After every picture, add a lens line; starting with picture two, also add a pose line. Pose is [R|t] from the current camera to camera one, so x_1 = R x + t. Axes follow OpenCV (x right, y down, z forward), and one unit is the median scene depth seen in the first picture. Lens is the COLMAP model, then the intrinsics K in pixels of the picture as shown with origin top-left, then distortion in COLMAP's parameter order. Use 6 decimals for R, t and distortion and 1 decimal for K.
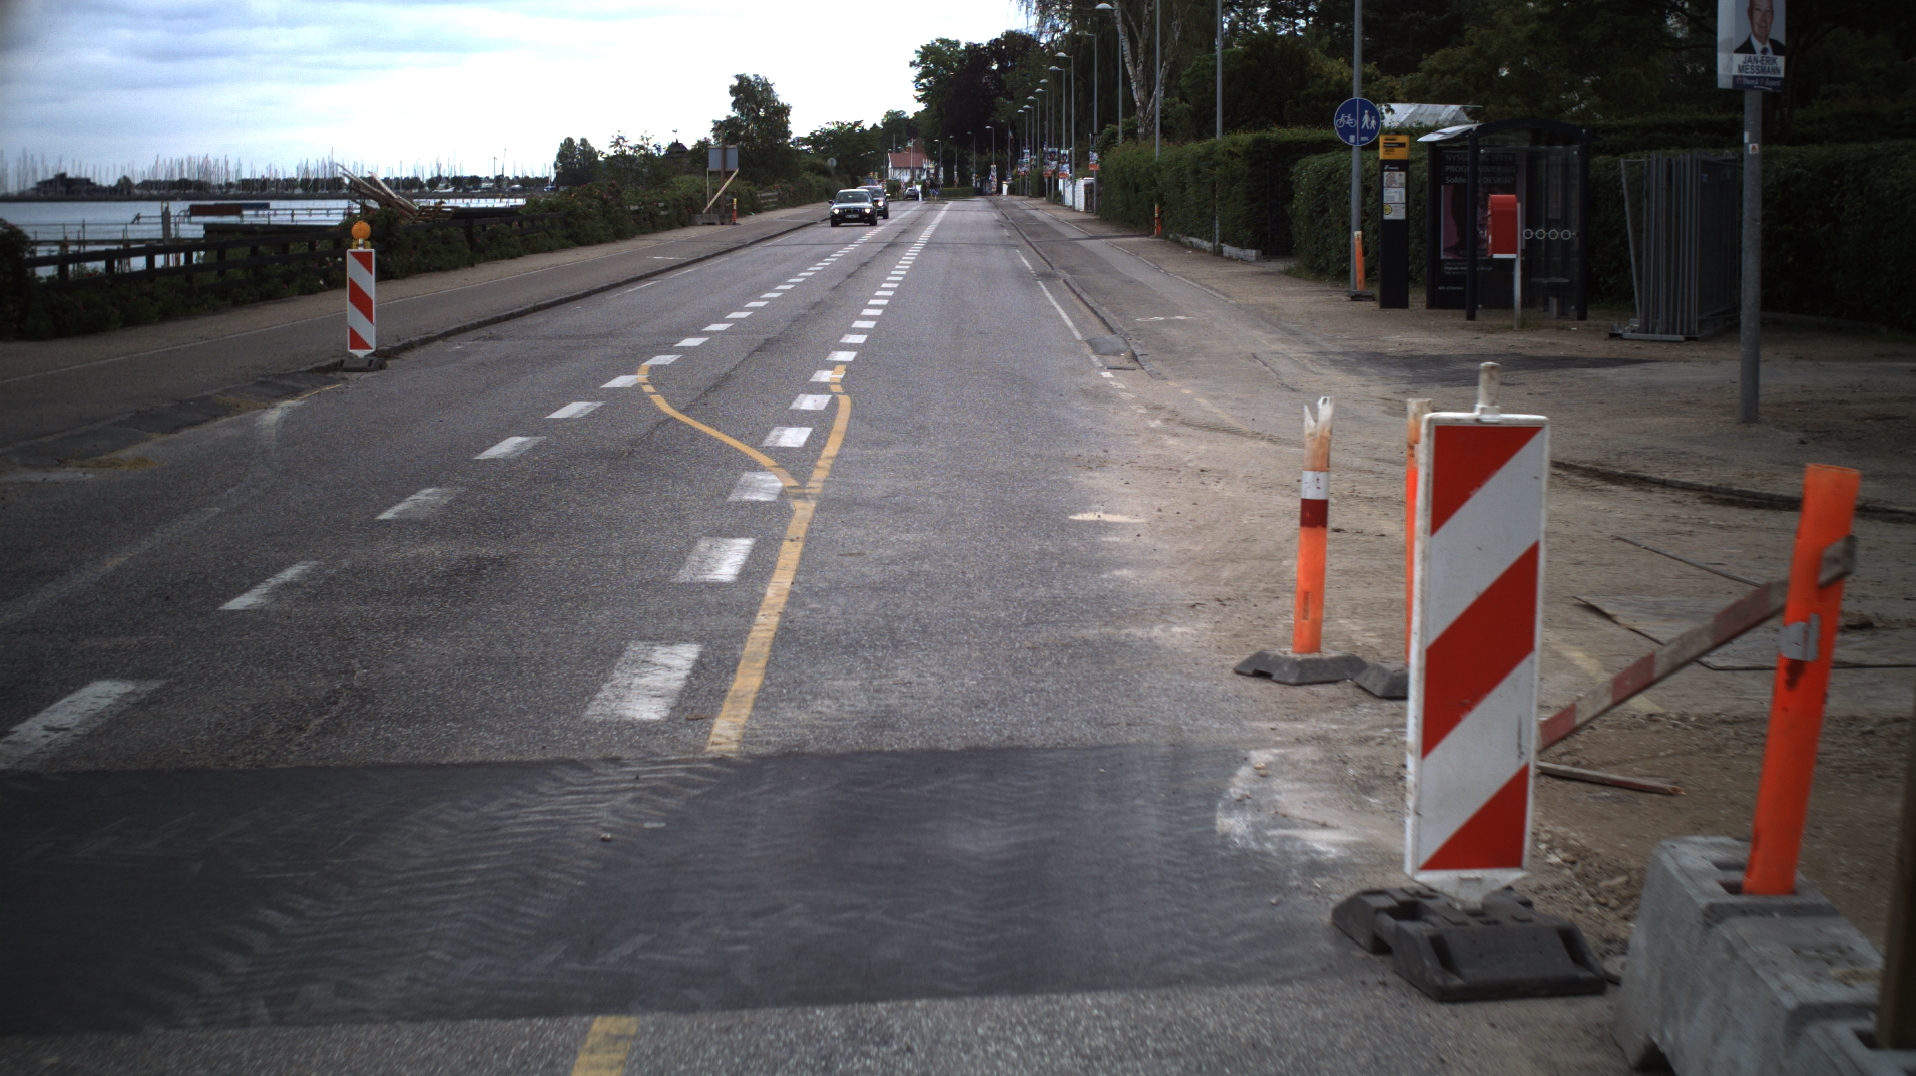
lens RADIAL K [[3435.9, 0, 958.0], [0, 3435.9, 538.0], [0, 0, 1]] dist [-0.300437, 0.411677]
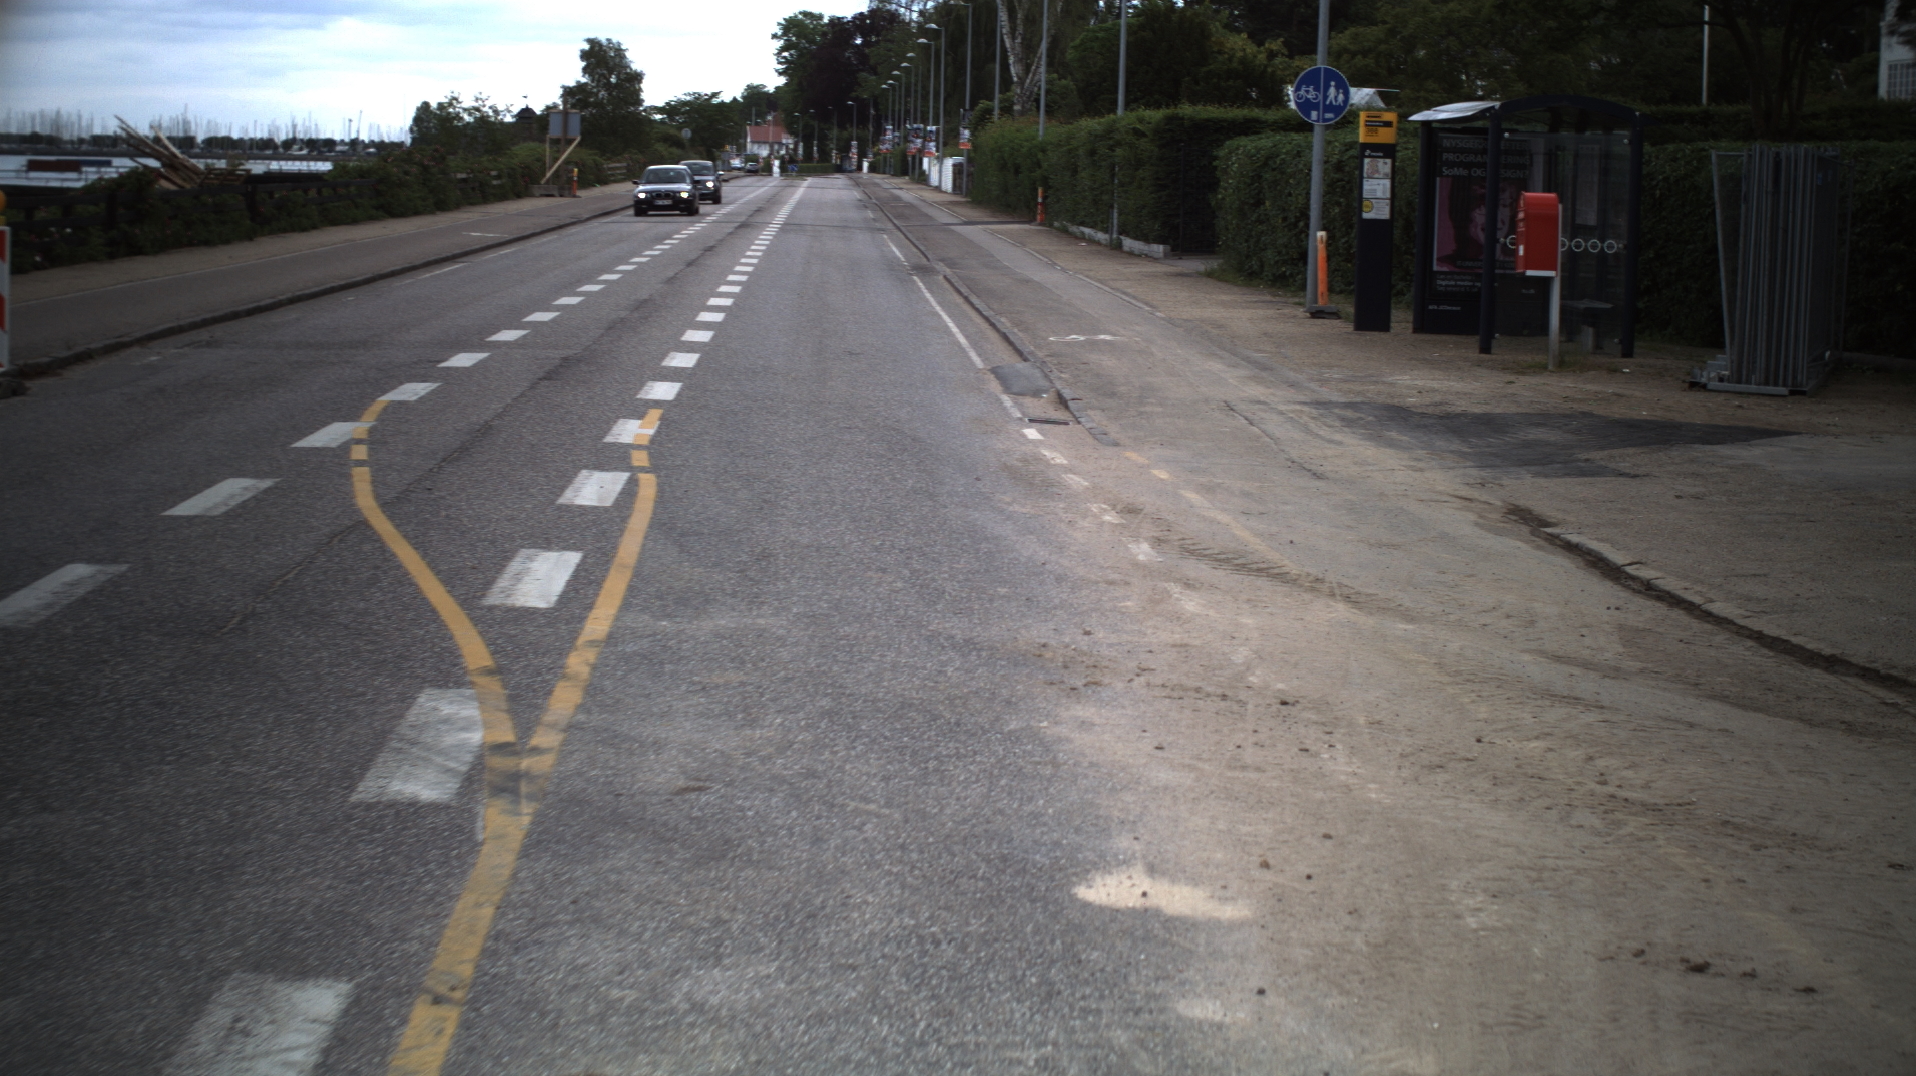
lens RADIAL K [[3435.9, 0, 958.0], [0, 3435.9, 538.0], [0, 0, 1]] dist [-0.300437, 0.411677]
pose [[0.998699, 0.025639, 0.044086, -0.001467], [-0.025917, 0.999648, 0.005755, -0.017827], [-0.043923, -0.006891, 0.999011, 0.177280]]
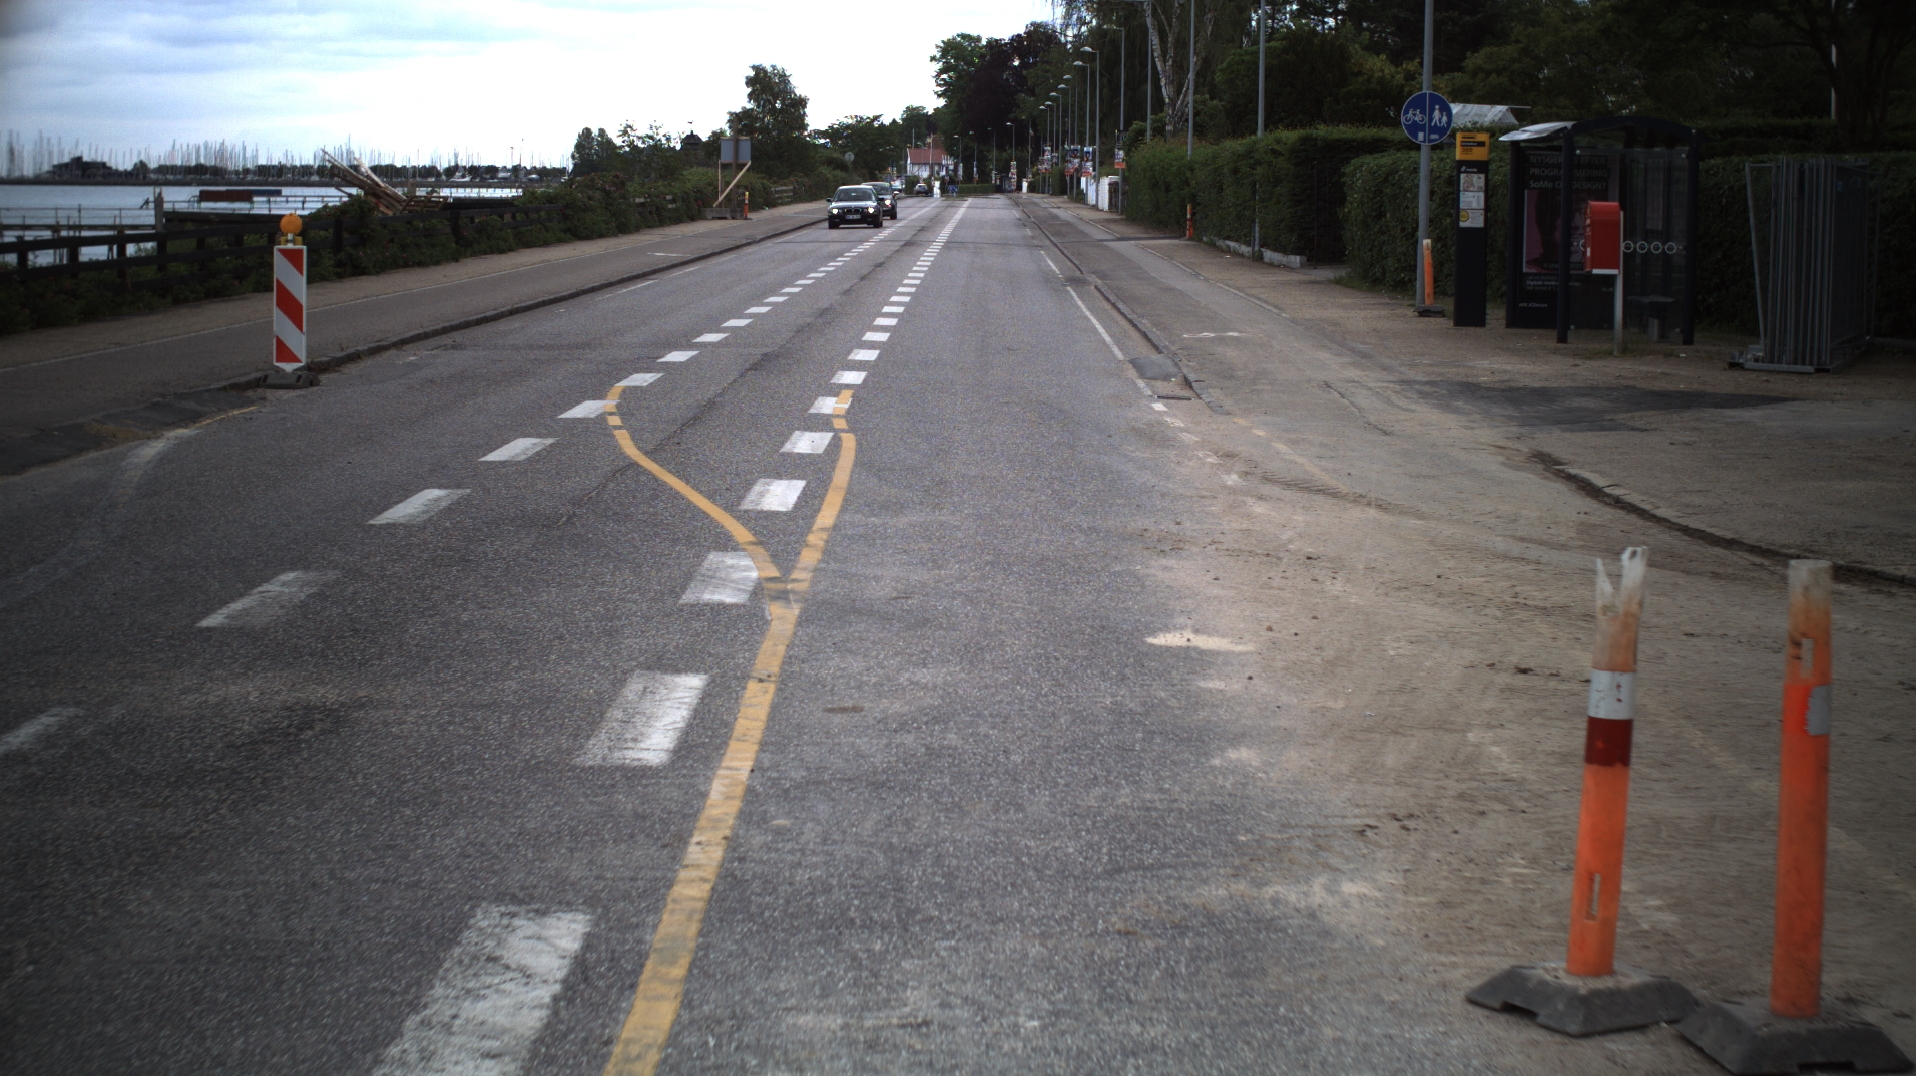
lens RADIAL K [[3435.9, 0, 958.0], [0, 3435.9, 538.0], [0, 0, 1]] dist [-0.300437, 0.411677]
pose [[0.999879, 0.015044, -0.003852, -0.001647], [-0.015040, 0.999886, 0.001006, -0.008984], [0.003867, -0.000948, 0.999992, 0.088761]]
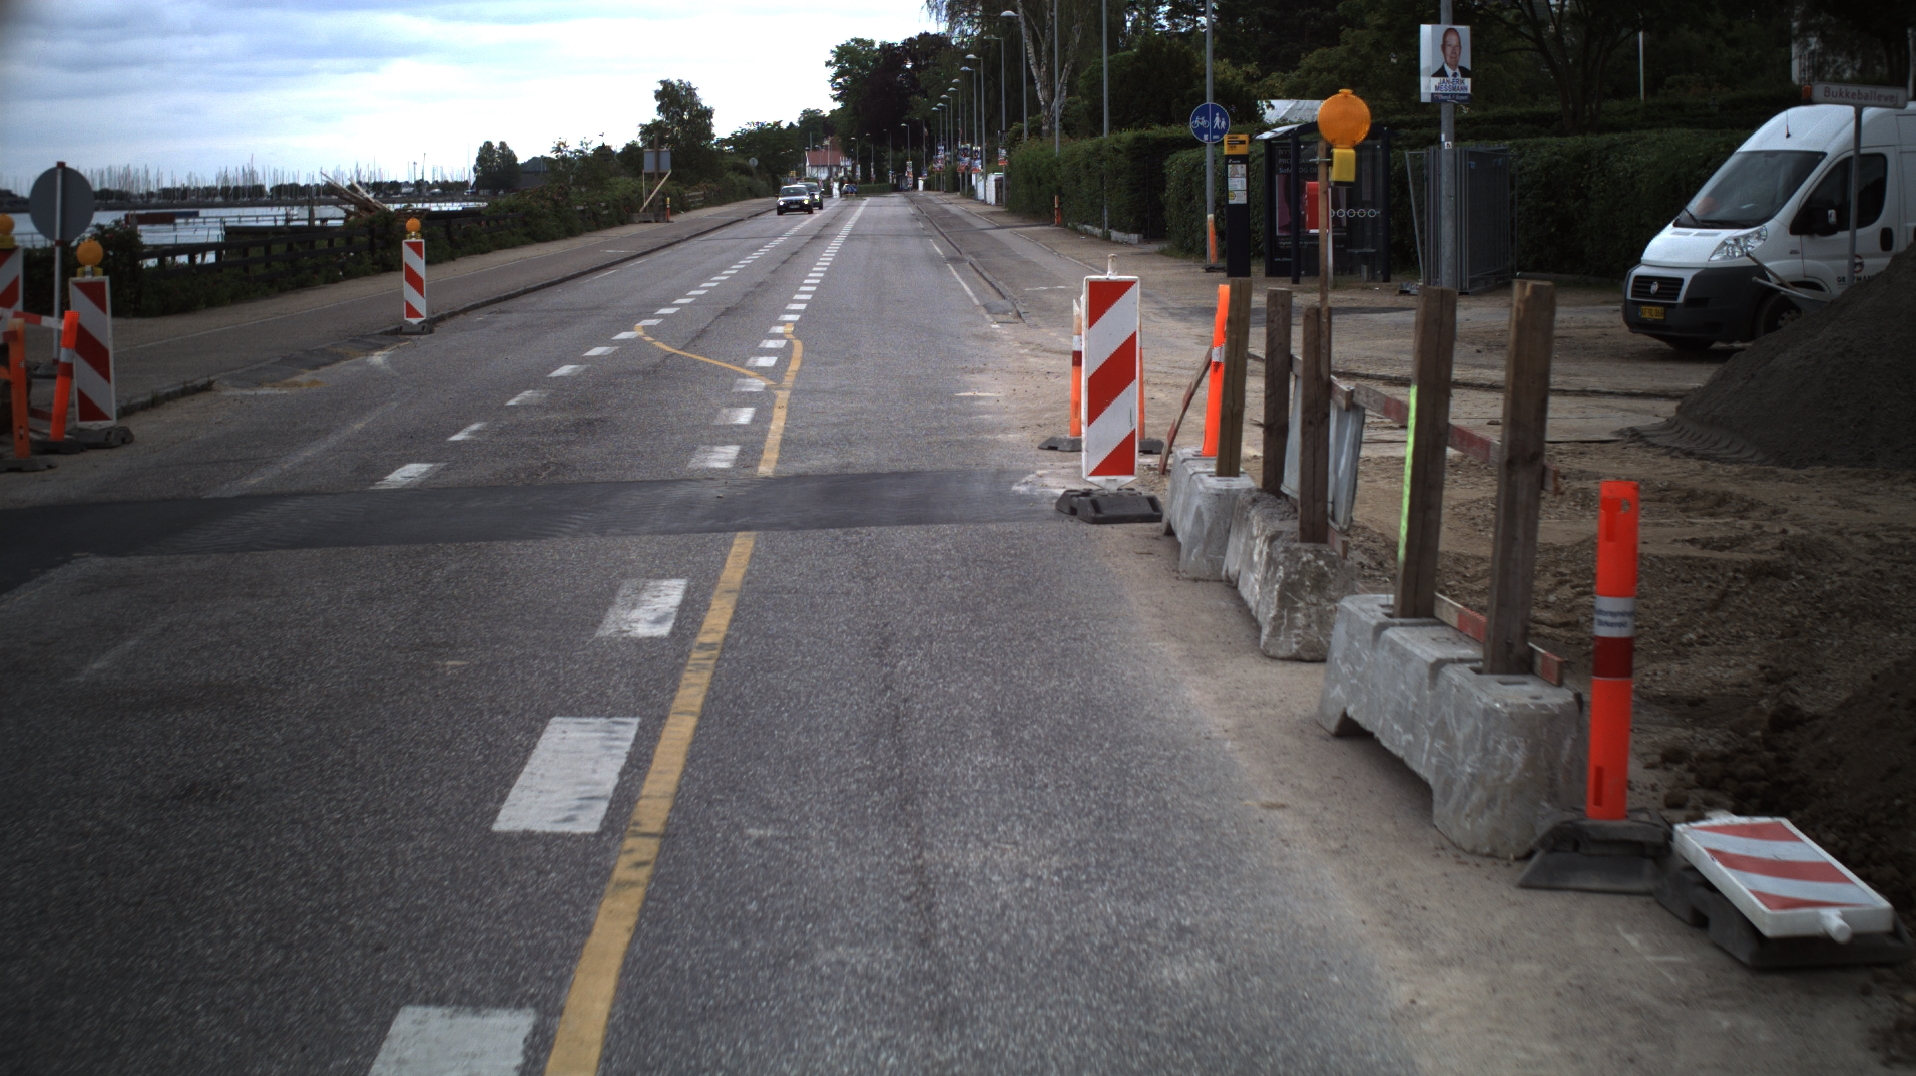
lens RADIAL K [[3435.9, 0, 958.0], [0, 3435.9, 538.0], [0, 0, 1]] dist [-0.300437, 0.411677]
pose [[0.999576, -0.018609, 0.022394, -0.000723], [0.018582, 0.999826, 0.001402, 0.018166], [-0.022417, -0.000985, 0.999748, -0.177128]]
